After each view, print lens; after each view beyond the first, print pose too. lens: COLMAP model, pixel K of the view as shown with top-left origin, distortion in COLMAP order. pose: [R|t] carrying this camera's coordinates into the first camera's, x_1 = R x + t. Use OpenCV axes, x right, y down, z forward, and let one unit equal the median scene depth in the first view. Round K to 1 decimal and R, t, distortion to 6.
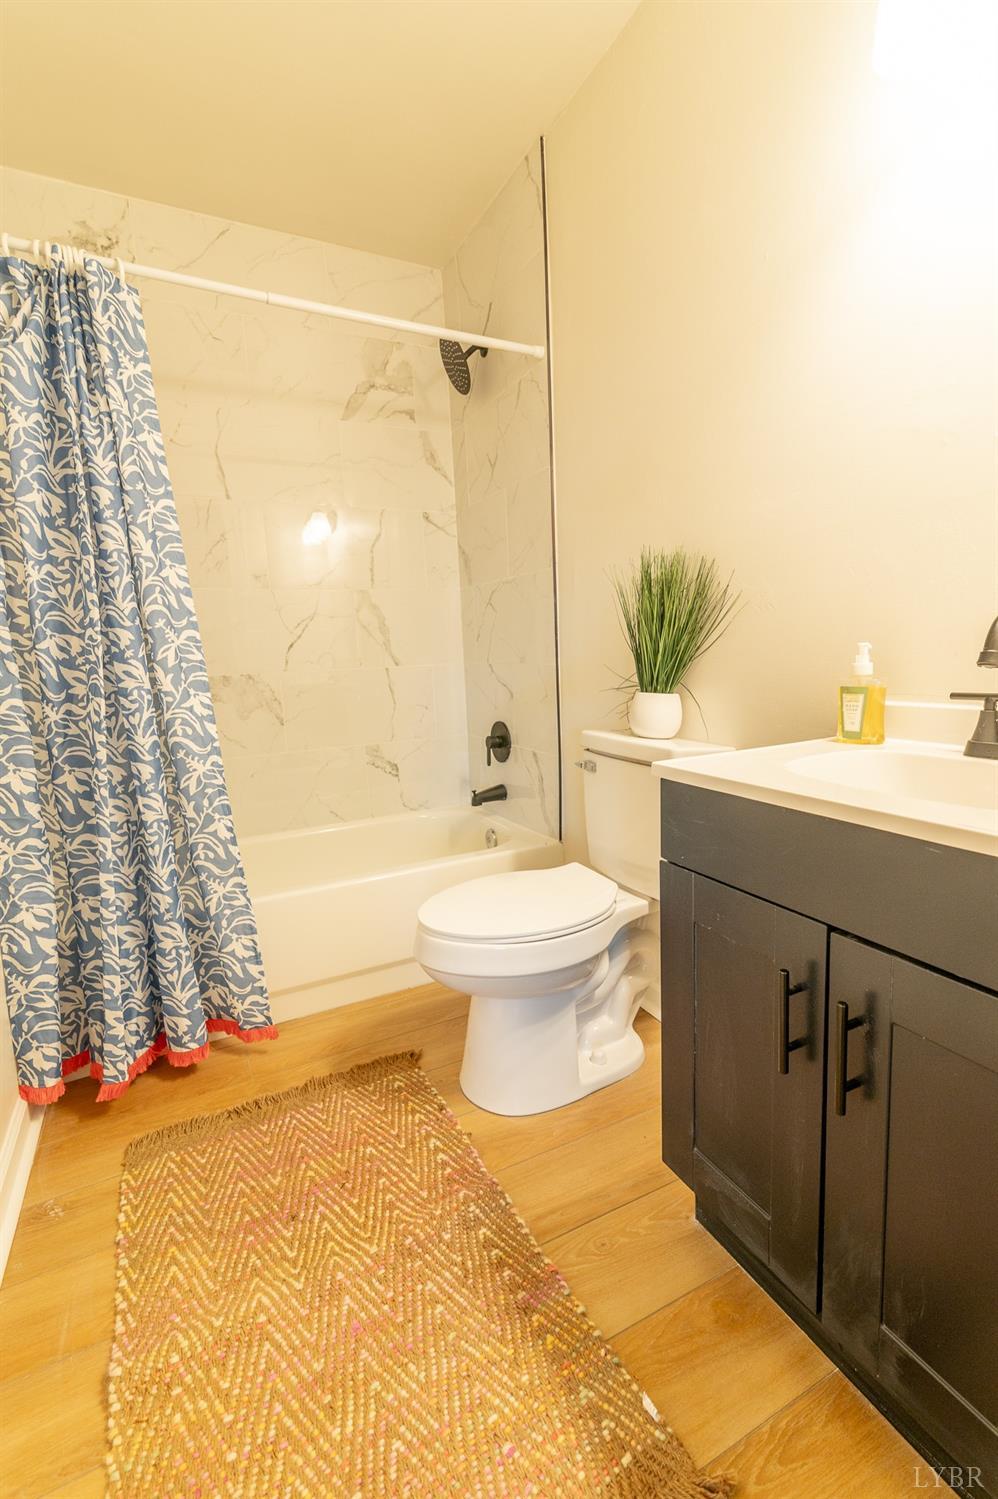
lens RADIAL K [[669.1, 0, 500.6], [0, 669.1, 751.6], [0, 0, 1]] dist [0.018269, -0.001584]
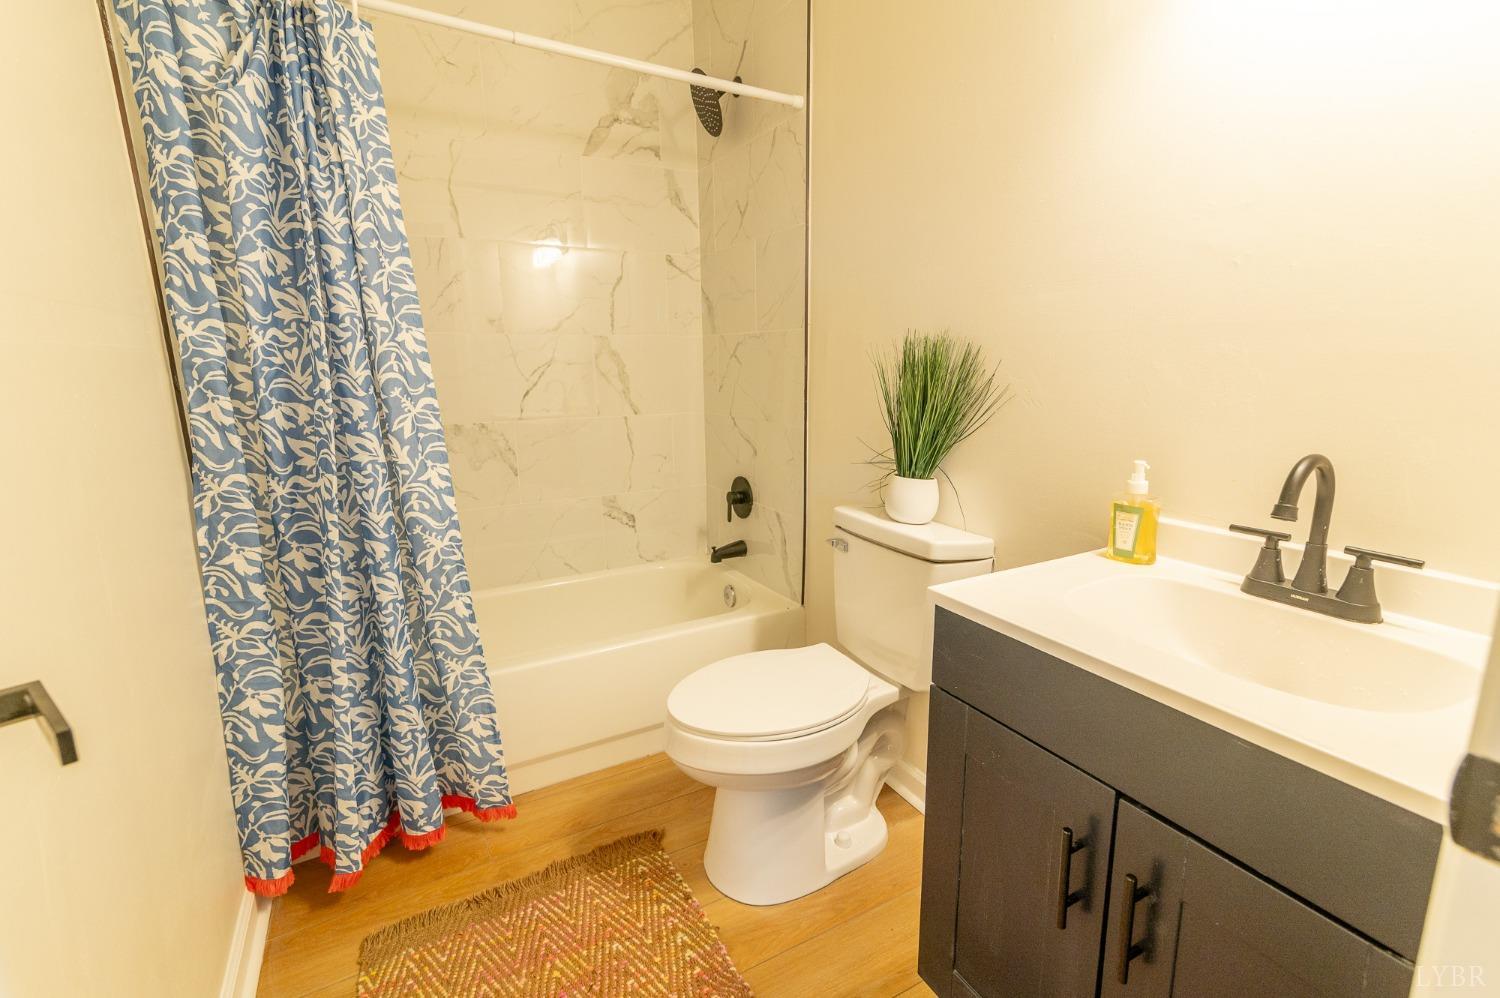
lens RADIAL K [[669.6, 0, 751.2], [0, 669.6, 494.5], [0, 0, 1]] dist [0.018269, -0.001584]
pose [[0.998564, 0.024292, 0.047743, -0.054748], [-0.026565, 0.998514, 0.047578, -0.109853], [-0.046516, -0.048778, 0.997726, 0.034459]]
